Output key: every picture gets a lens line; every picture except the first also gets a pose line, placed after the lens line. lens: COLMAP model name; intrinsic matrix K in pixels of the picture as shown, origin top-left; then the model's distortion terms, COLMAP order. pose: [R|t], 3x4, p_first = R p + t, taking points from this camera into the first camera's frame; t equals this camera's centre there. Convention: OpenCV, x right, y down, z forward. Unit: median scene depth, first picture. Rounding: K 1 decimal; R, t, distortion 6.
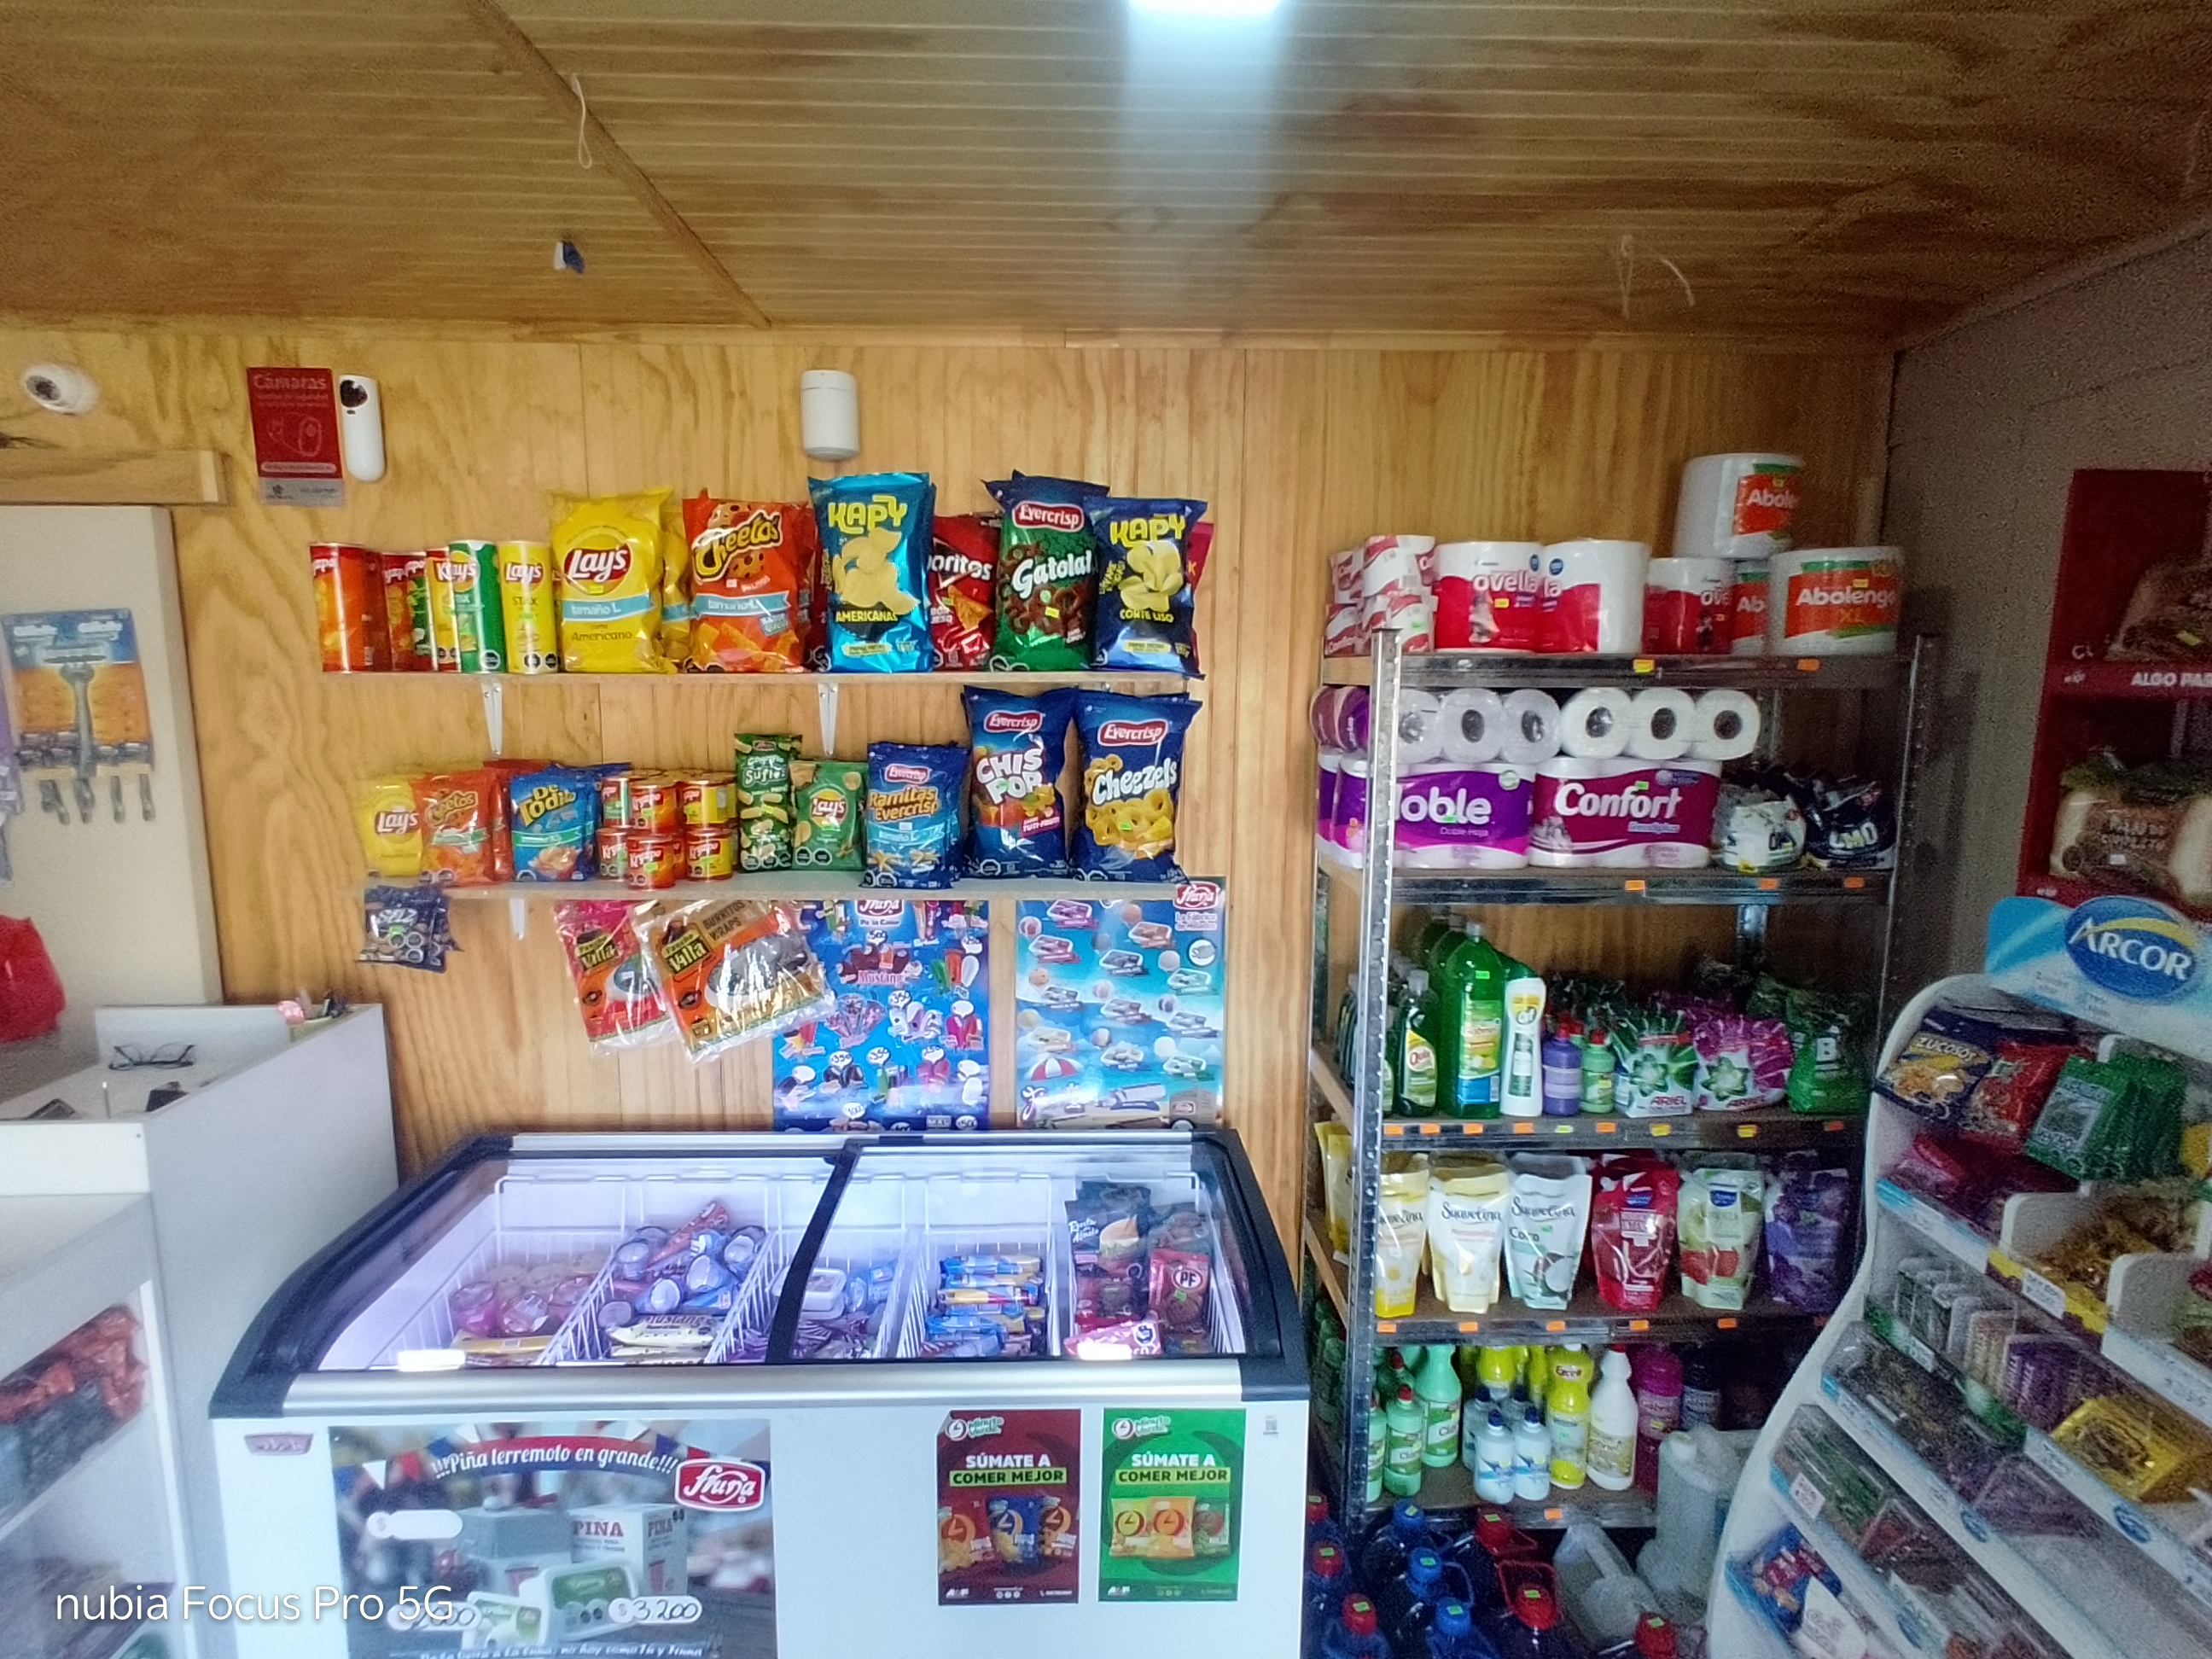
lens RADIAL K [[1110.4, 0, 1106.0], [0, 1110.4, 829.5], [0, 0, 1]] dist [-0.001197, 0.001029]
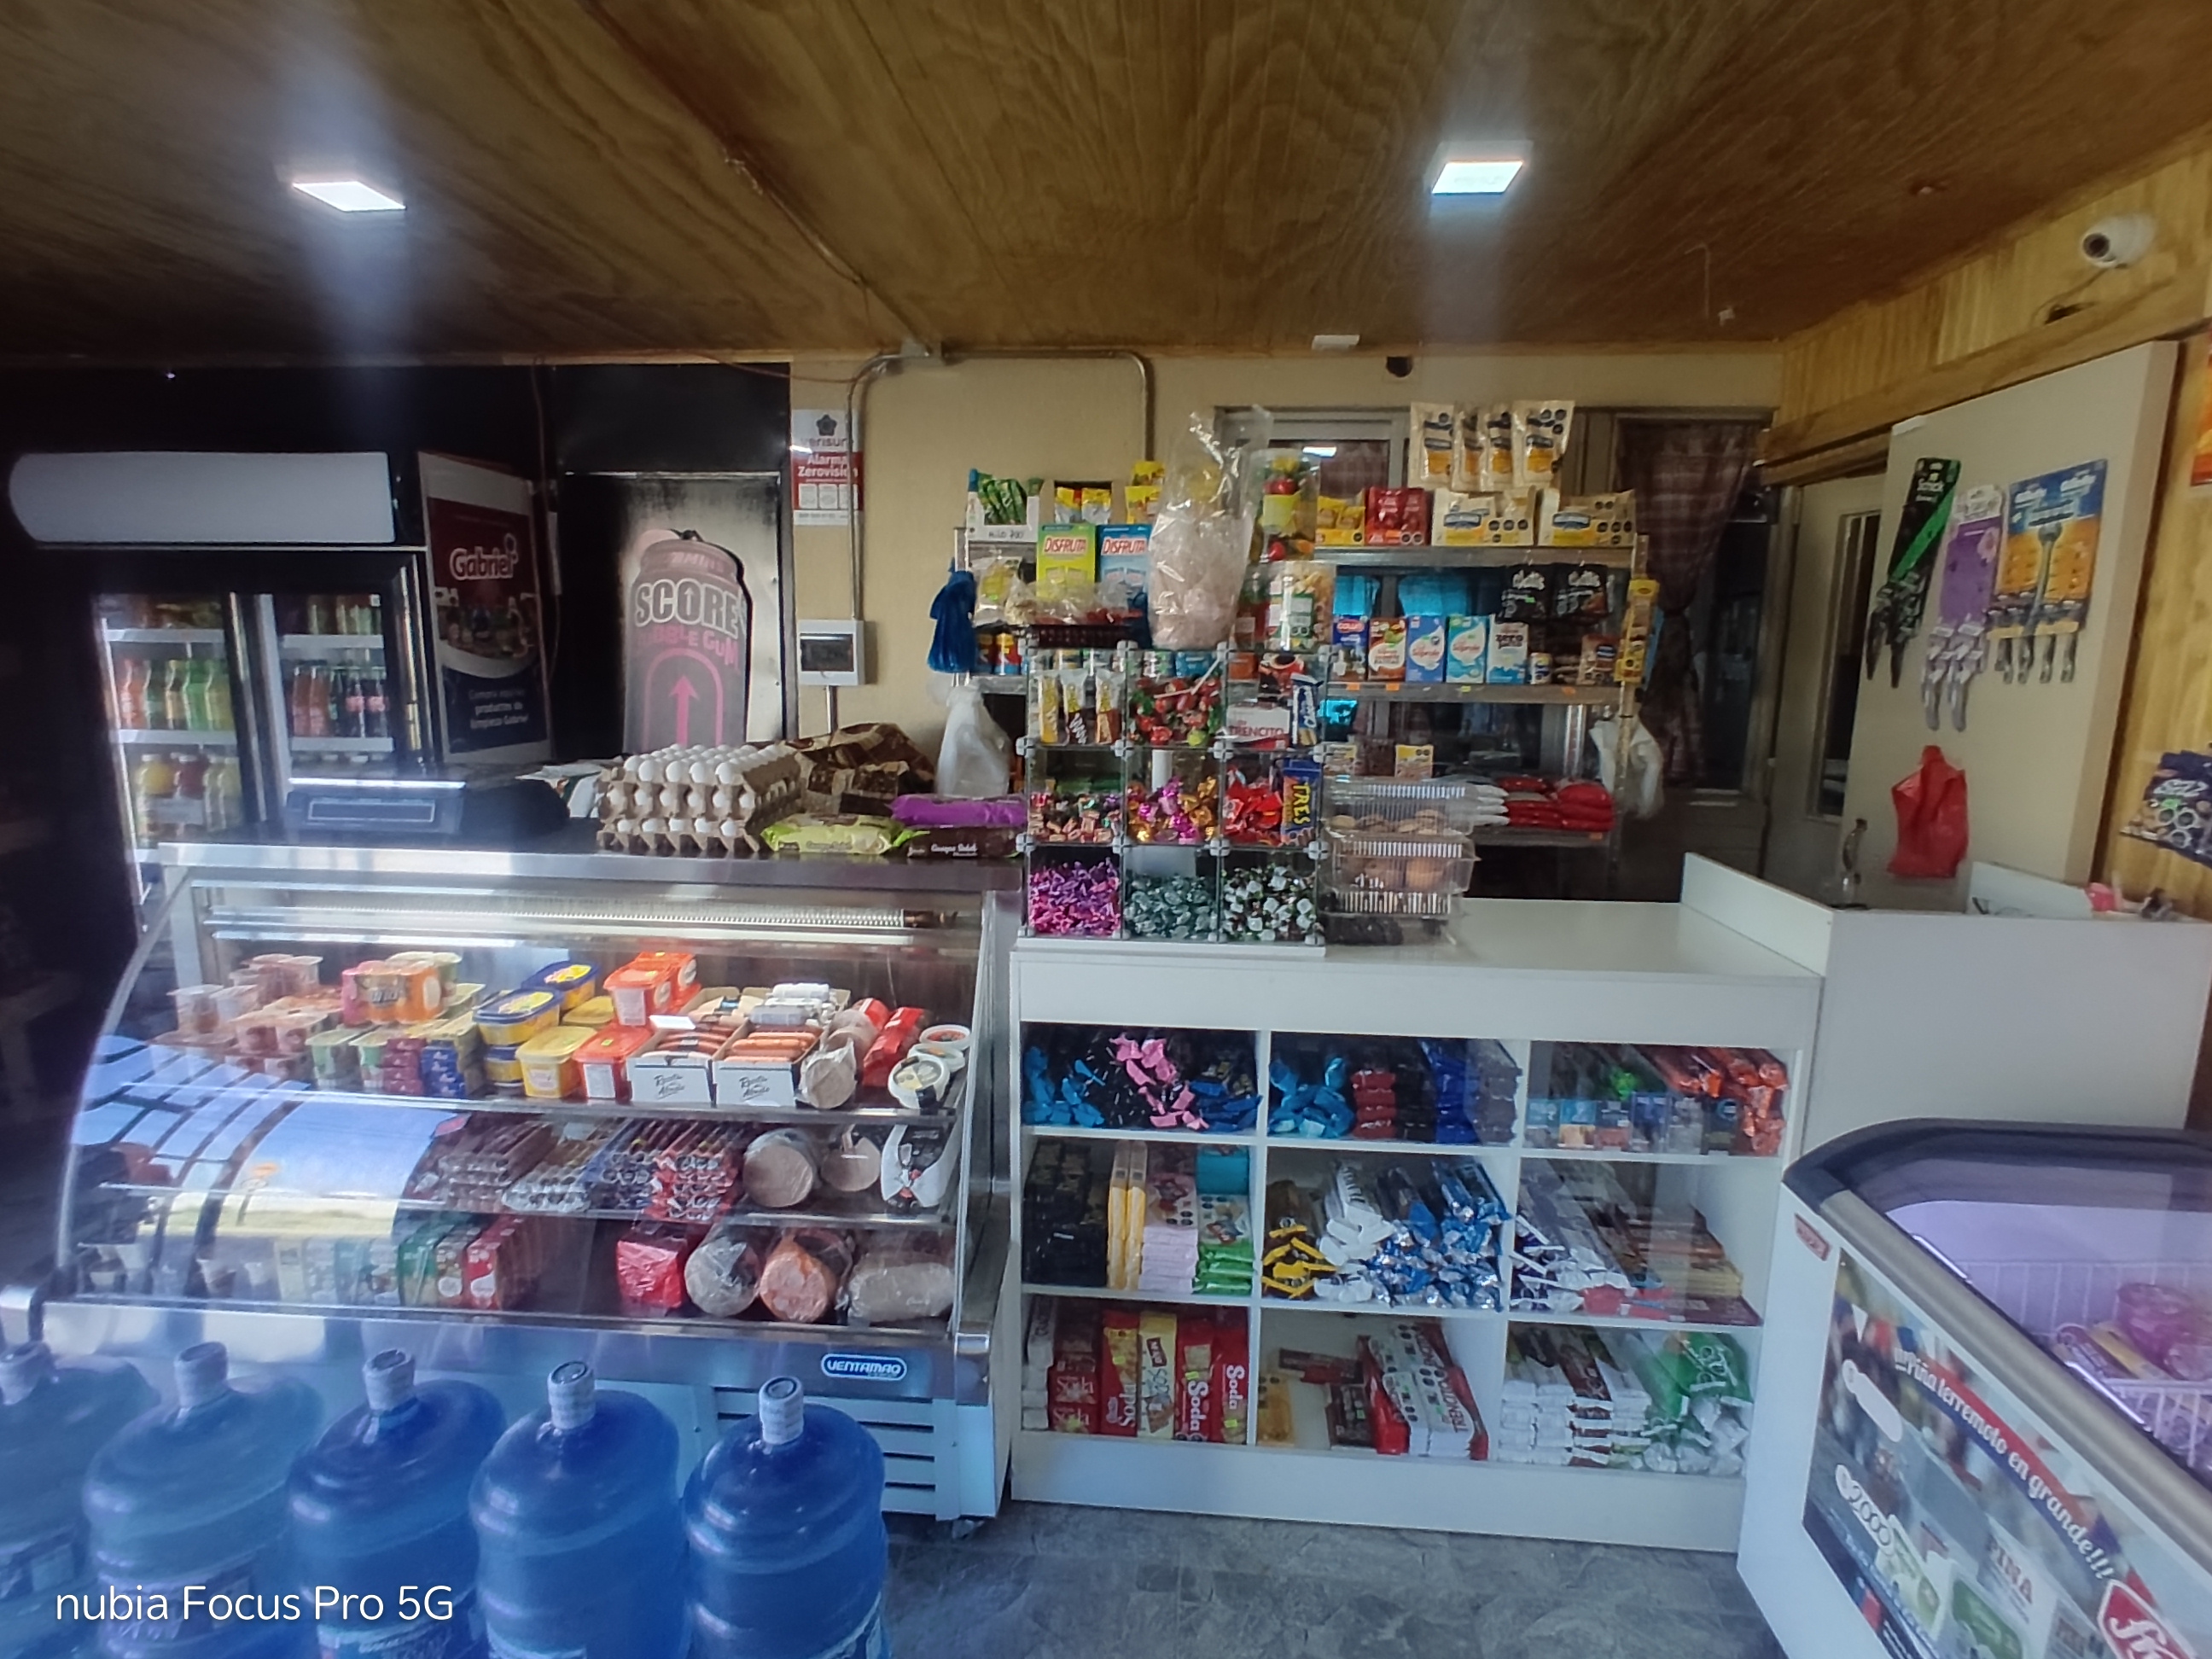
lens RADIAL K [[1110.4, 0, 1106.0], [0, 1110.4, 829.5], [0, 0, 1]] dist [-0.001197, 0.001029]
pose [[-0.121867, 0.156972, -0.980055, 0.197538], [-0.156429, 0.972037, 0.175139, 0.072275], [0.980142, 0.174653, -0.093904, 0.264399]]
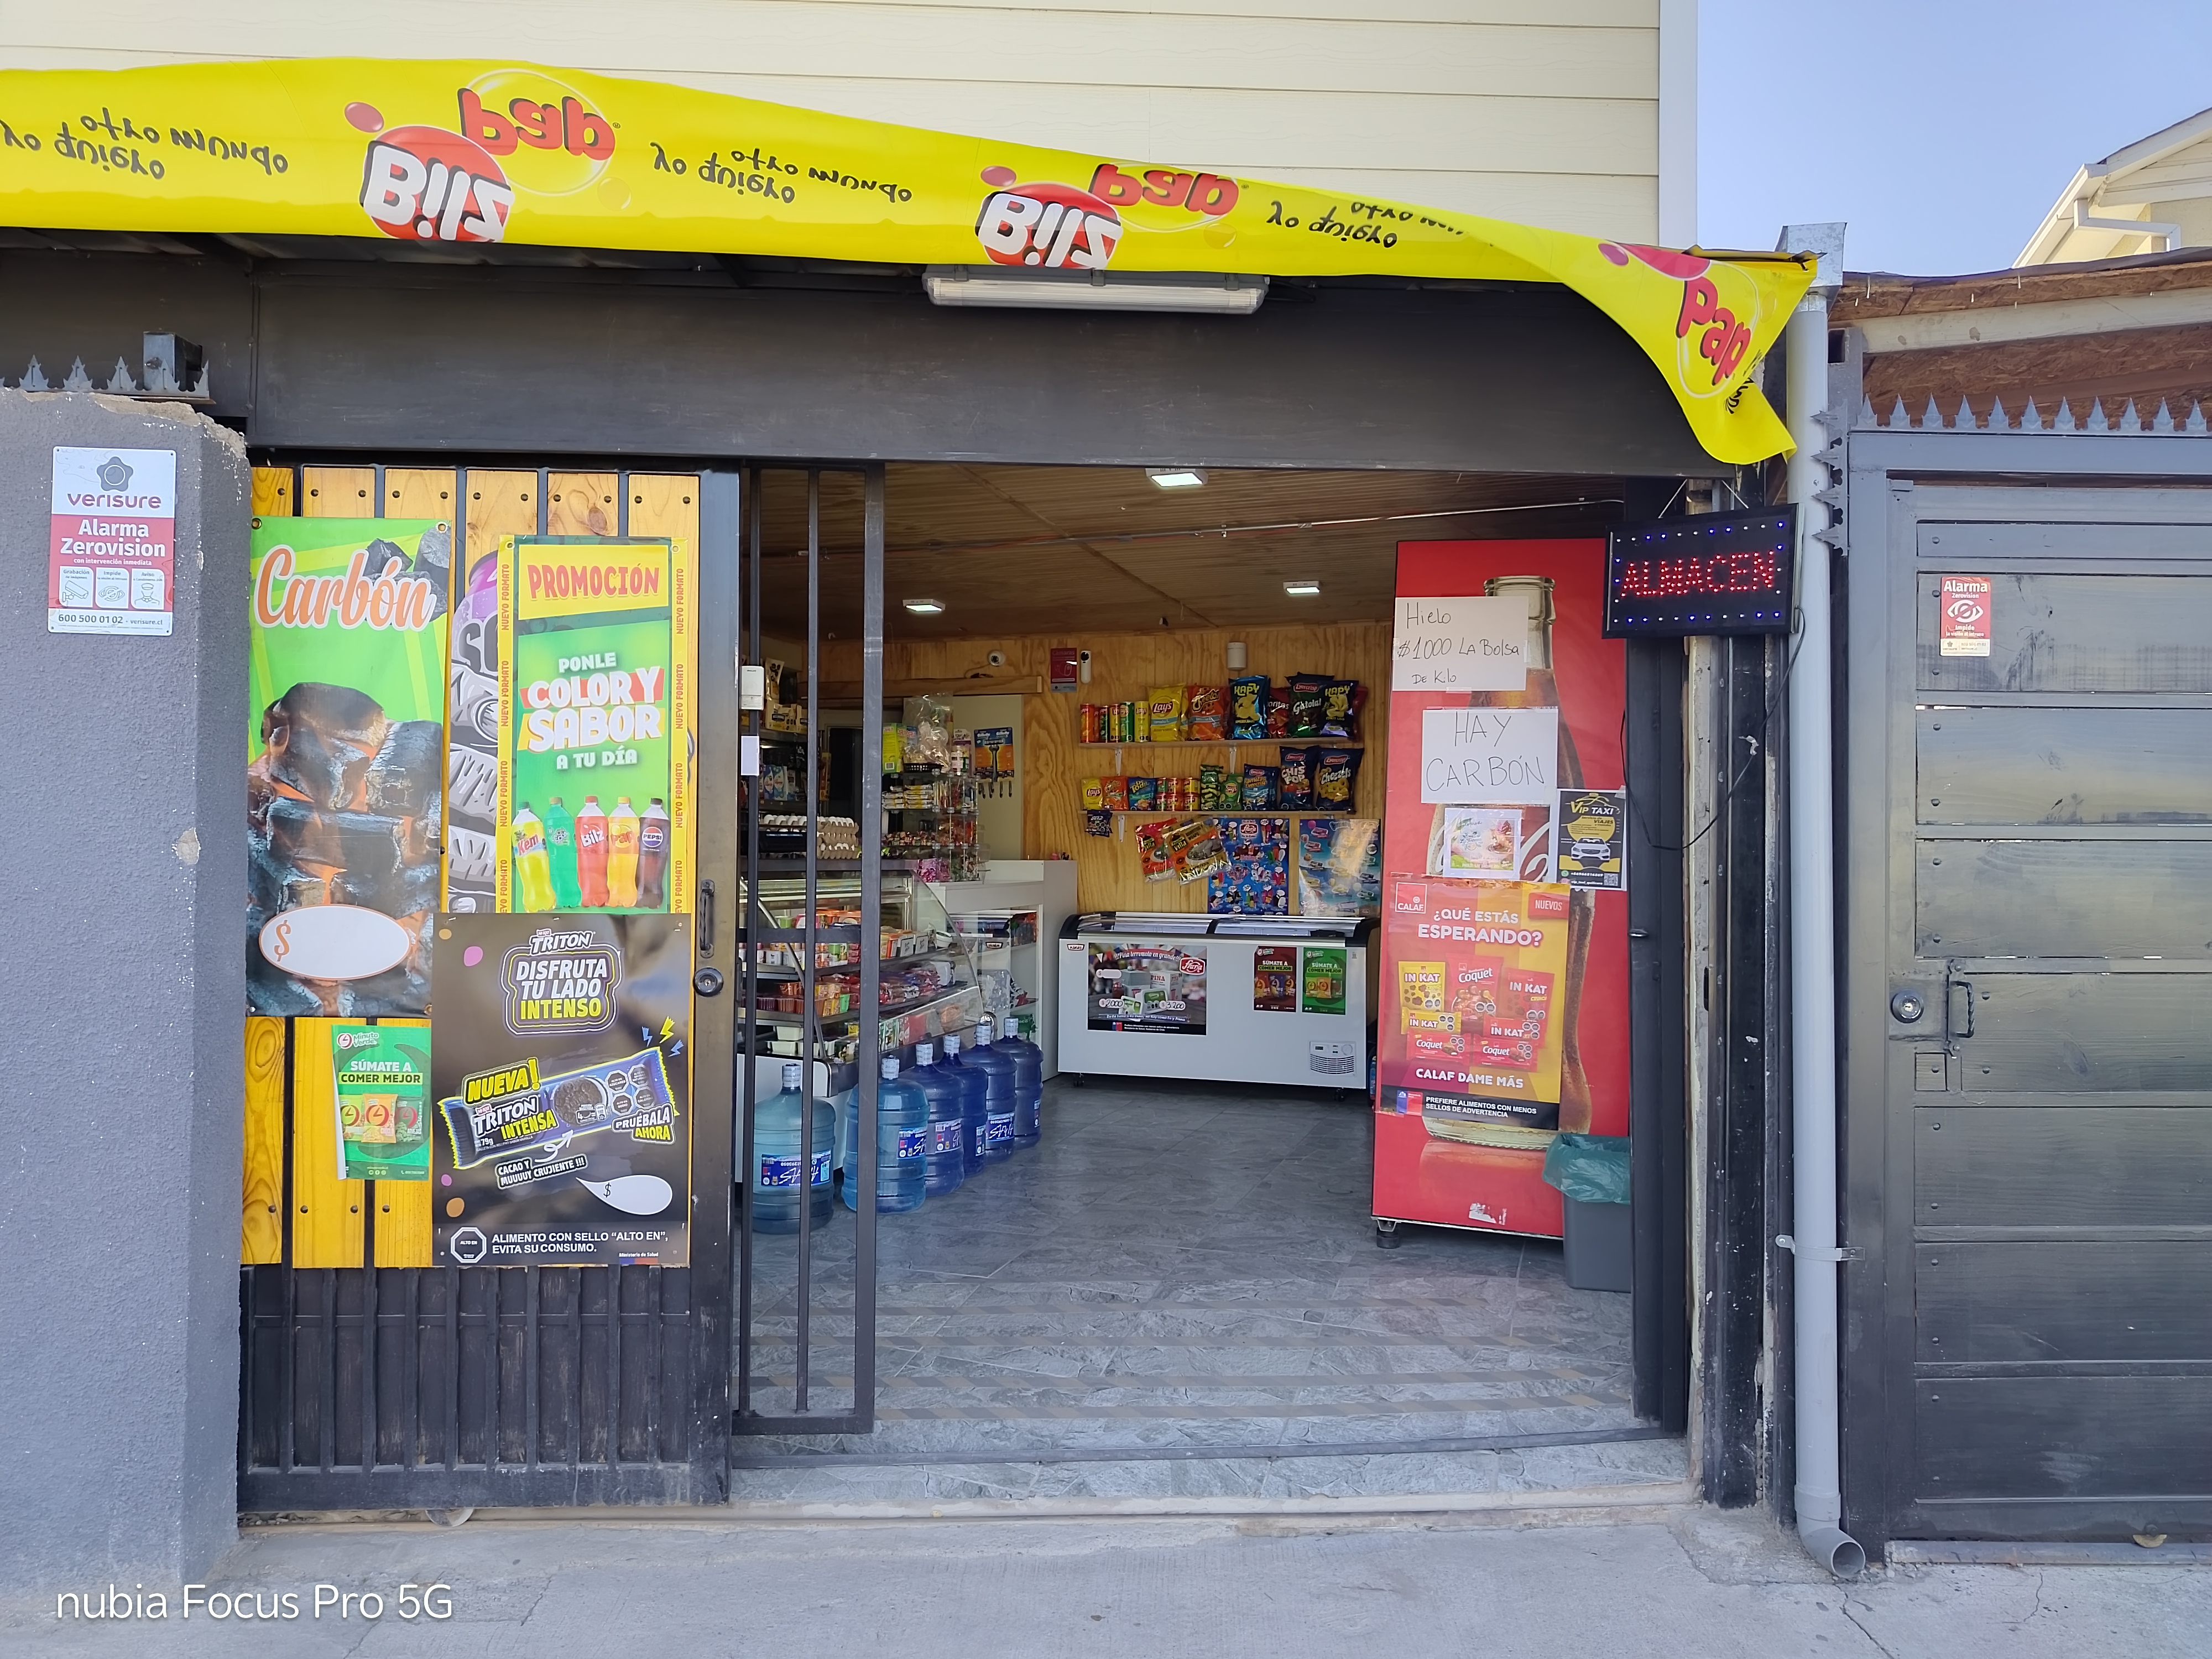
lens RADIAL K [[1472.2, 0, 1106.0], [0, 1472.2, 829.5], [0, 0, 1]] dist [-0.000728, -0.002217]
pose [[0.942089, -0.004239, -0.335336, 0.651732], [-0.050384, 0.986782, -0.154022, 0.622091], [0.331557, 0.161998, 0.929423, -2.377747]]
